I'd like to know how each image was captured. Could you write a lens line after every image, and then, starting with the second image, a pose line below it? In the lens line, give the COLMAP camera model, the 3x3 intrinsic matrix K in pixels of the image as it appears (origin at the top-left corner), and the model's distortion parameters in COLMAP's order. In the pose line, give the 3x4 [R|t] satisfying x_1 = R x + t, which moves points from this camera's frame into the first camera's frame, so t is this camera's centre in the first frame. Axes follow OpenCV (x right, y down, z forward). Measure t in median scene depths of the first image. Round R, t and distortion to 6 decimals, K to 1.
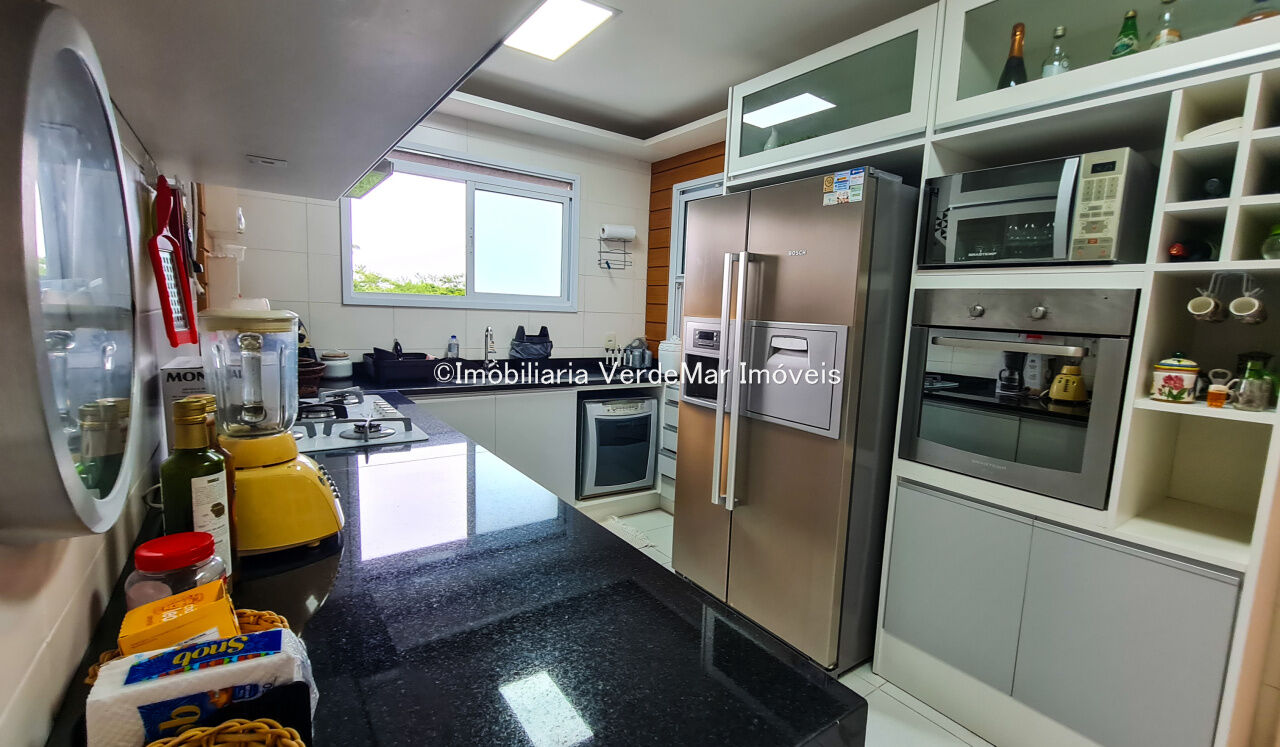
lens RADIAL K [[551.9, 0, 645.4], [0, 551.9, 370.0], [0, 0, 1]] dist [-0.000727, 0.000006]
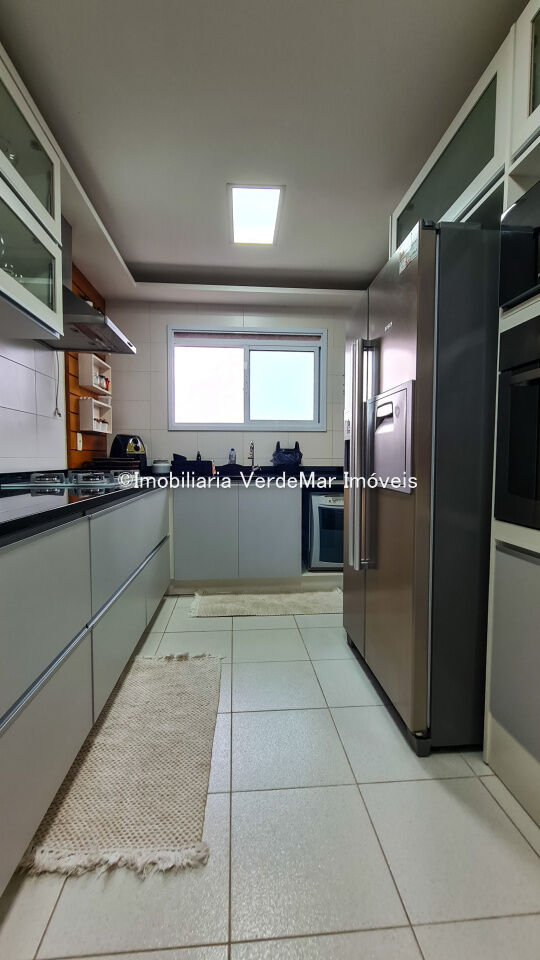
lens RADIAL K [[400.2, 0, 270.0], [0, 400.2, 480.0], [0, 0, 1]] dist [0.001050, -0.000299]
pose [[0.854761, -0.012021, -0.518883, 0.295080], [-0.026463, 0.997422, -0.066700, 0.090006], [0.518347, 0.070744, 0.852239, 0.141857]]
